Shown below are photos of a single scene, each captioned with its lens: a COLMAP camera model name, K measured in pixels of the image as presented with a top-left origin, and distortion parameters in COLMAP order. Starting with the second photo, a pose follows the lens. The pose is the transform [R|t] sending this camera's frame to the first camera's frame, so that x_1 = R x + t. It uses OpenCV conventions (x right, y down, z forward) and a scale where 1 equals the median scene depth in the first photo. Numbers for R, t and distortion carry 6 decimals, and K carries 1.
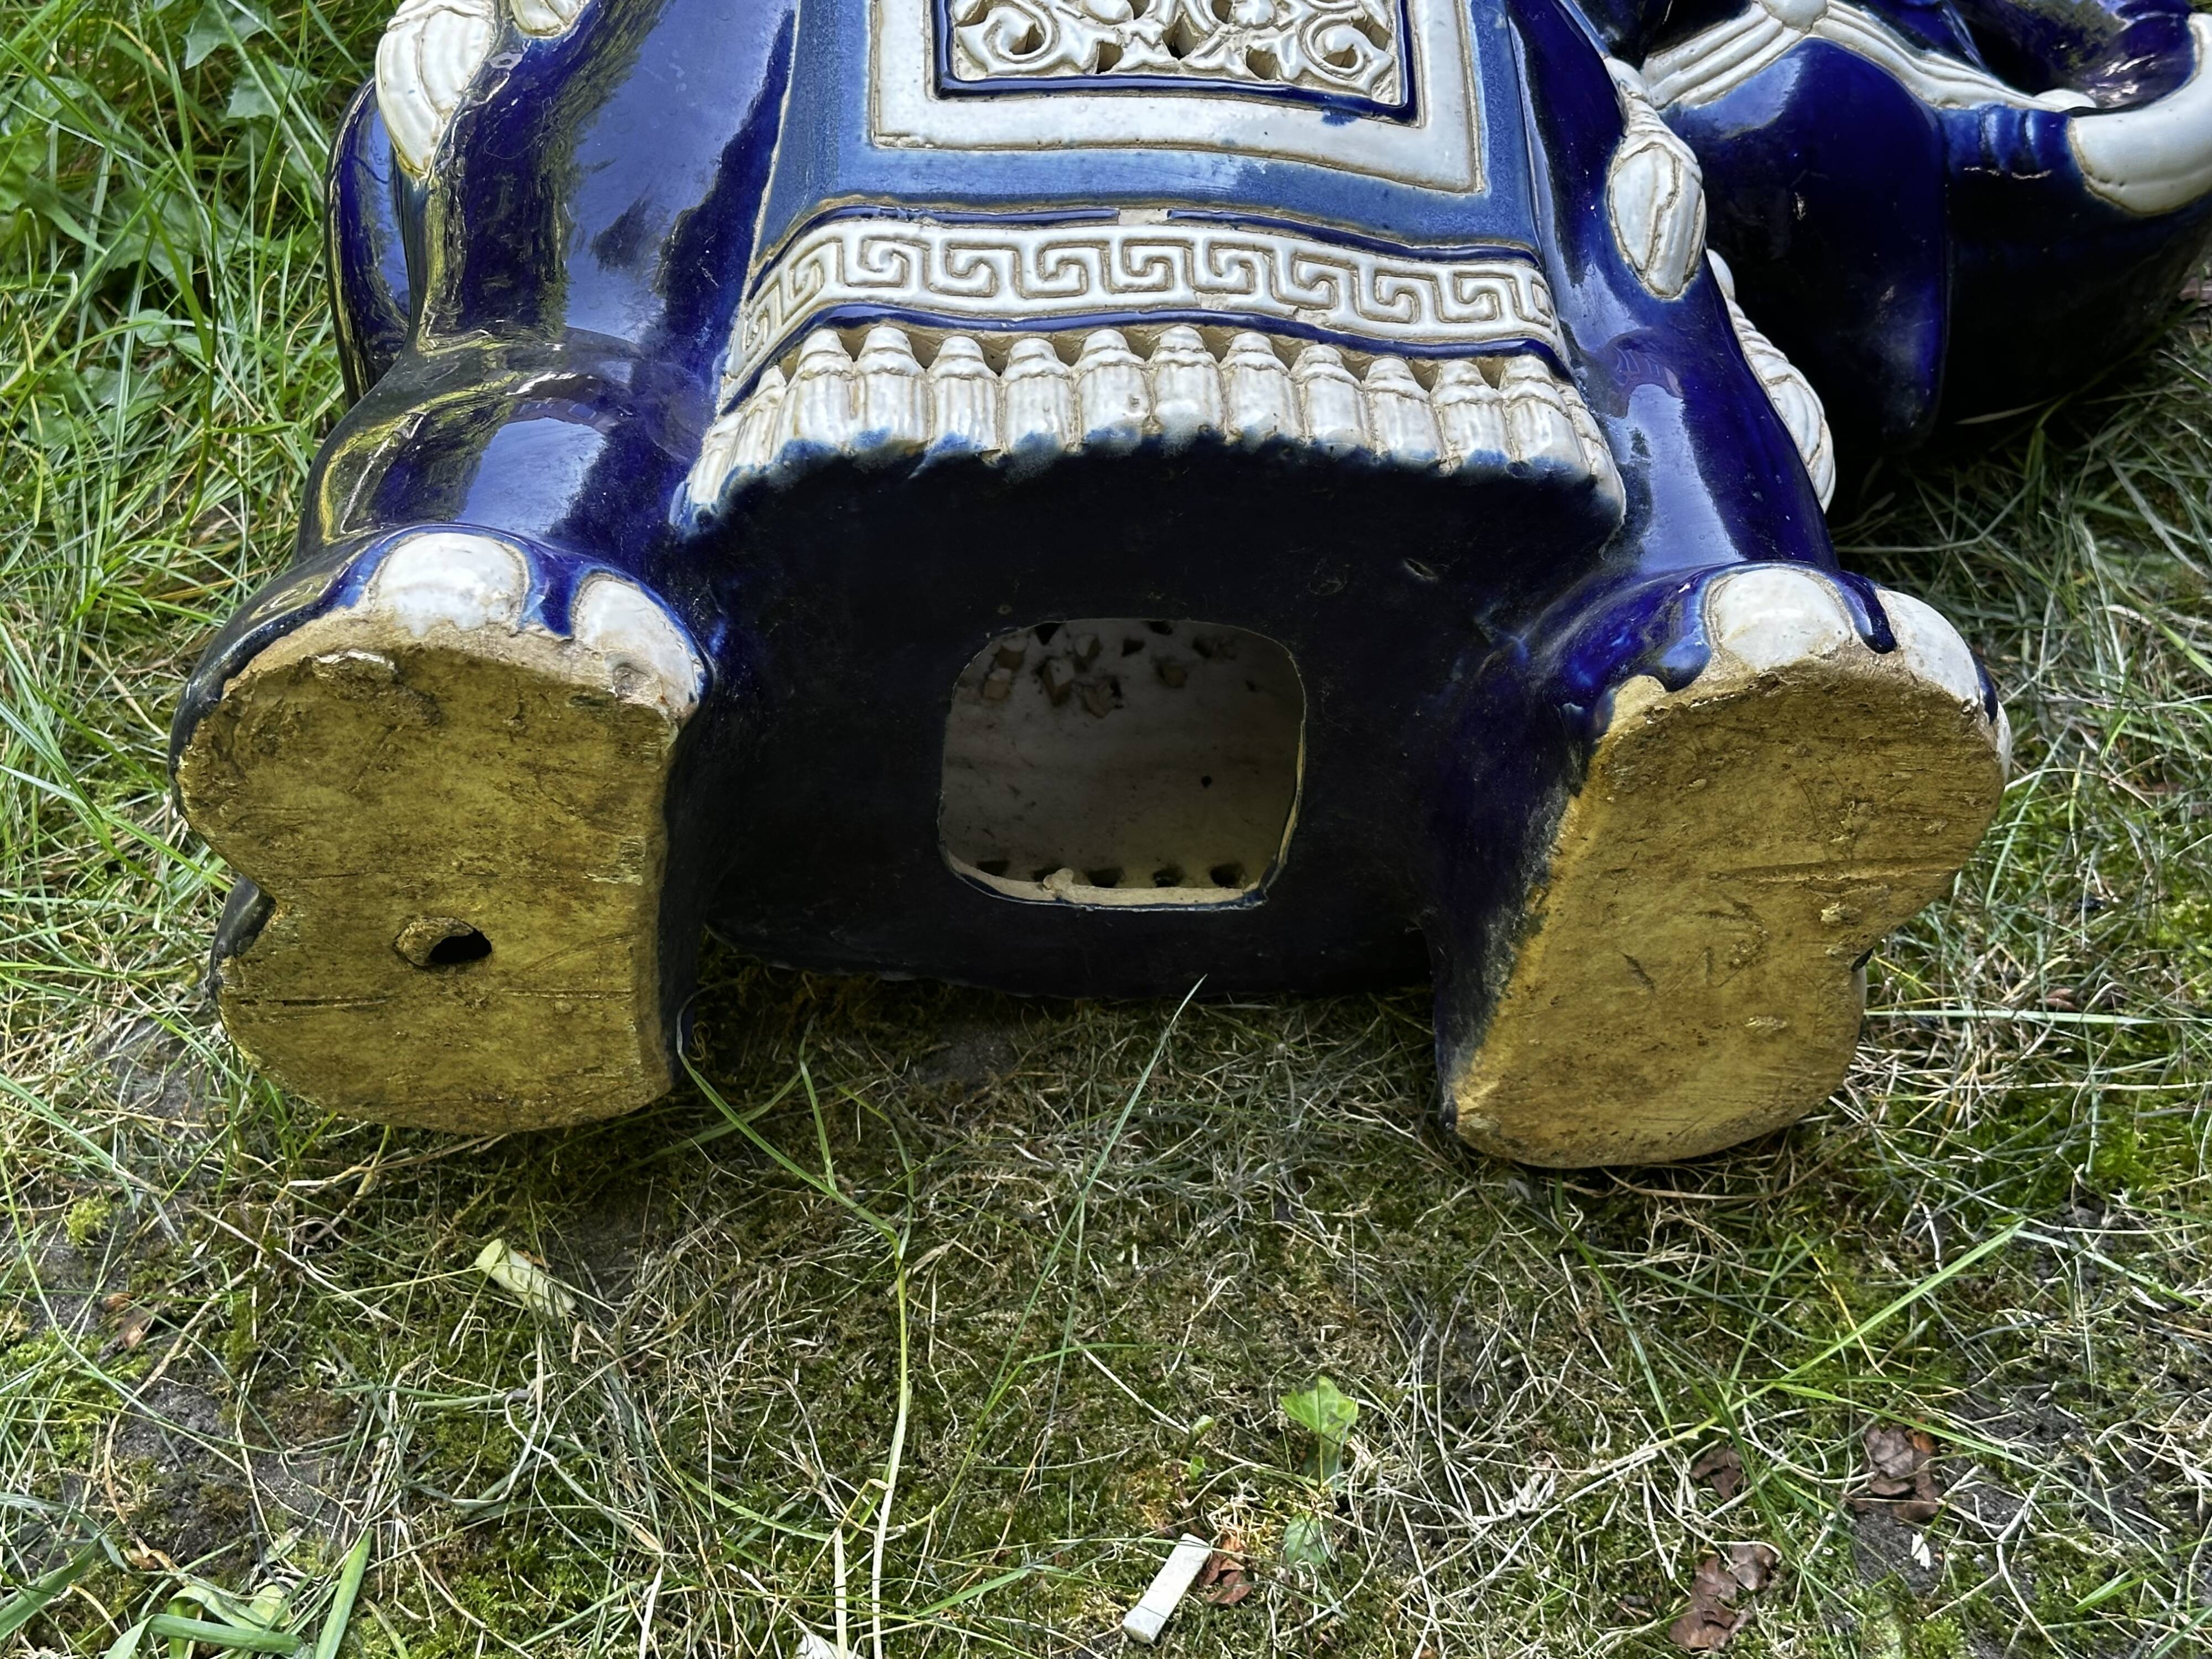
lens RADIAL K [[3130.8, 0, 1109.7], [0, 3130.8, 840.1], [0, 0, 1]] dist [0.144481, -0.153984]
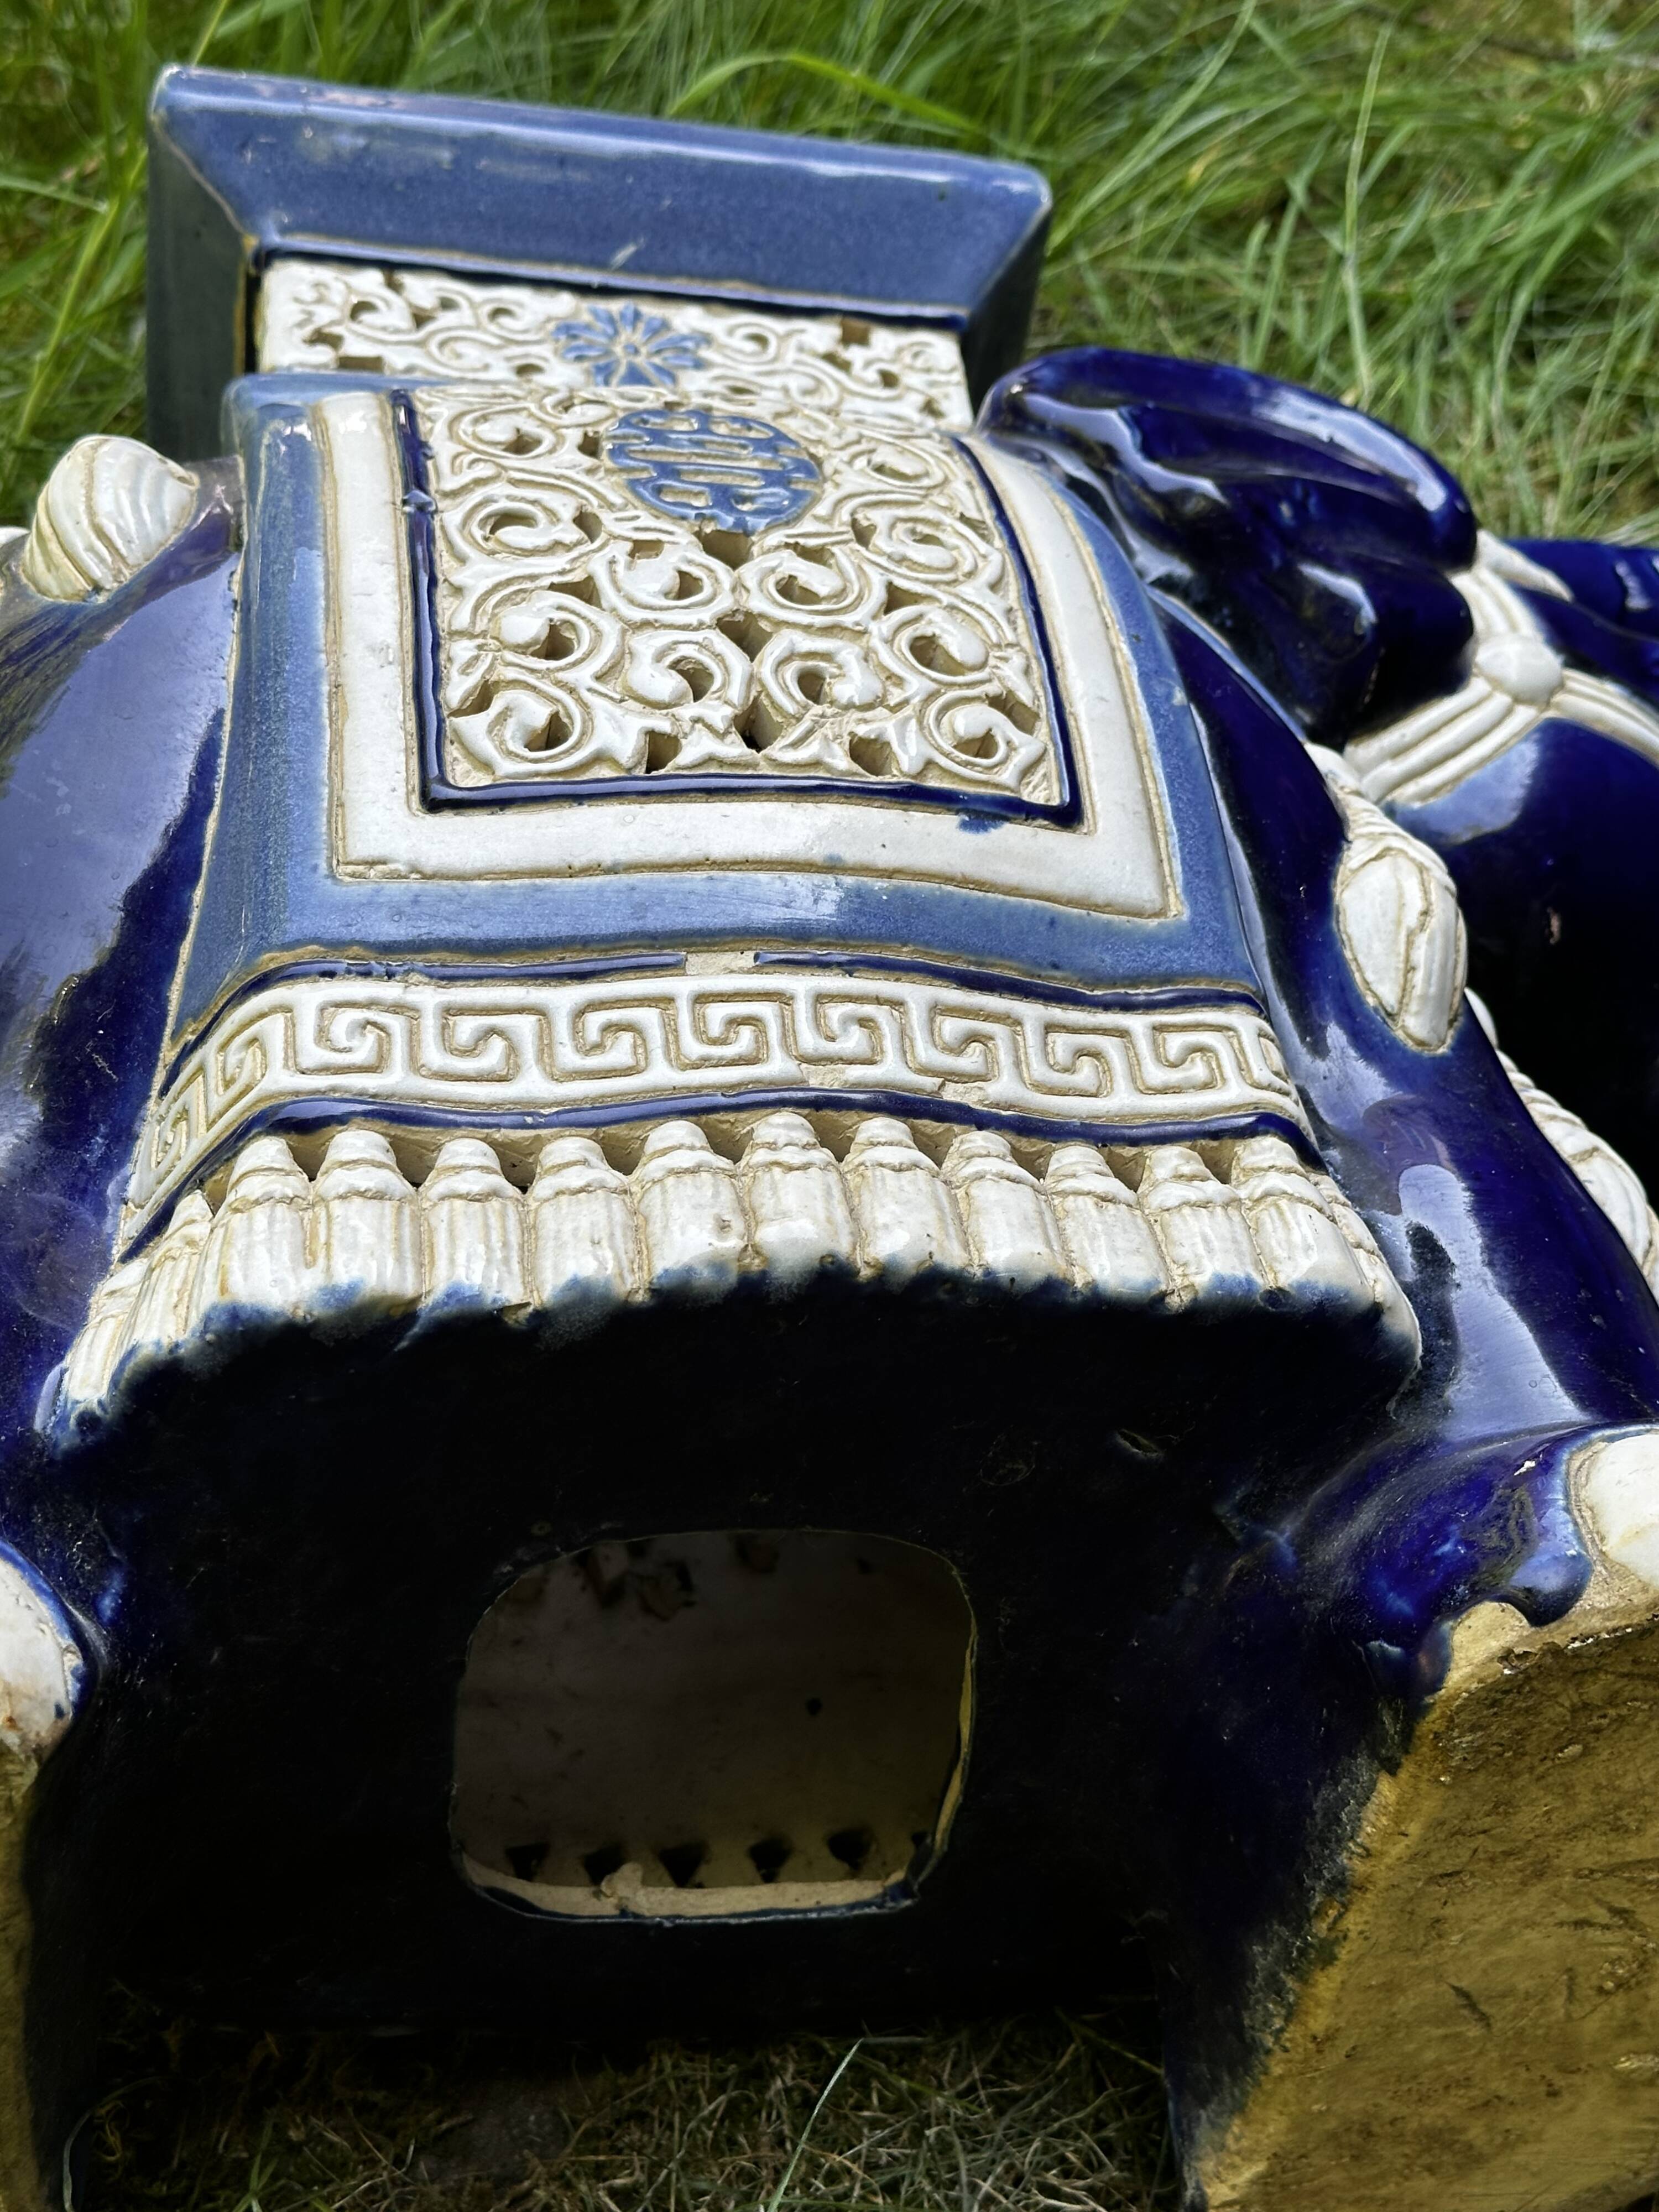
lens RADIAL K [[3130.8, 0, 822.9], [0, 3130.8, 1096.2], [0, 0, 1]] dist [0.144481, -0.153984]
pose [[0.997057, -0.034942, 0.068232, -0.015408], [0.045005, 0.987353, -0.152016, -0.058678], [-0.062057, 0.154640, 0.986020, 0.300620]]
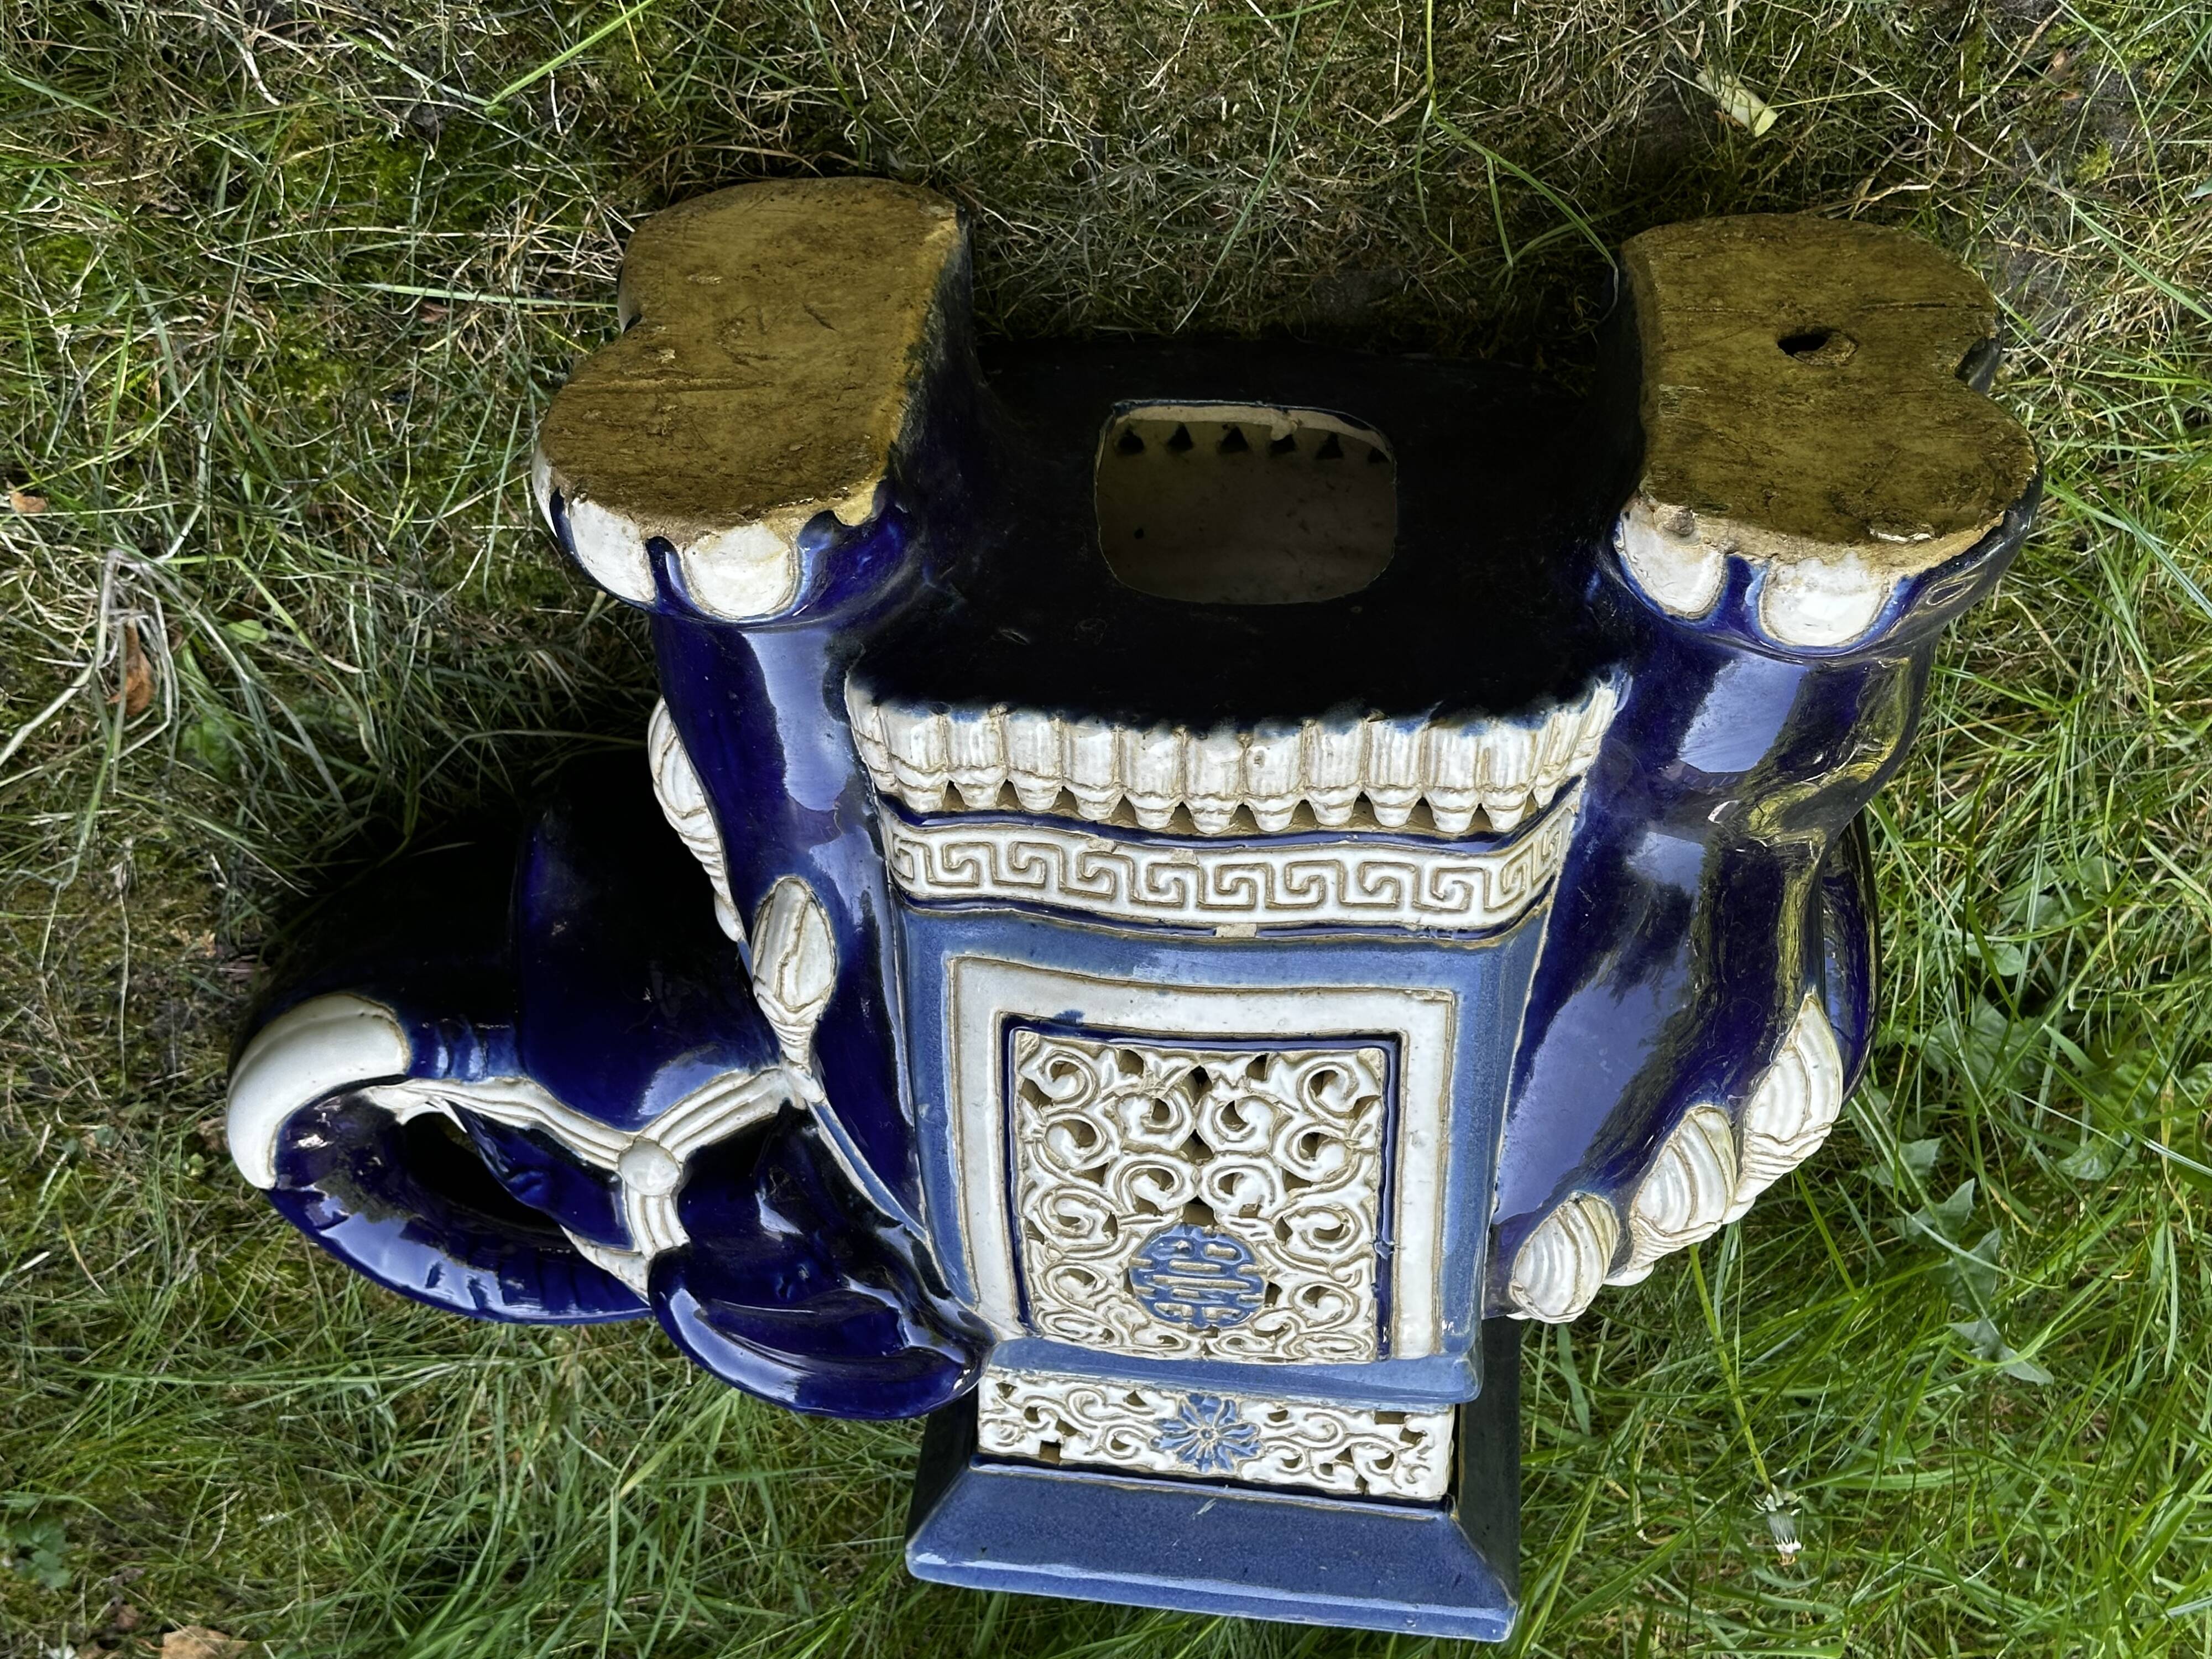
lens RADIAL K [[3130.8, 0, 1109.7], [0, 3130.8, 840.1], [0, 0, 1]] dist [0.144481, -0.153984]
pose [[-0.998829, -0.015878, -0.045693, 0.114611], [0.016154, -0.999853, -0.005663, -0.155108], [-0.045597, -0.006395, 0.998939, -0.211160]]
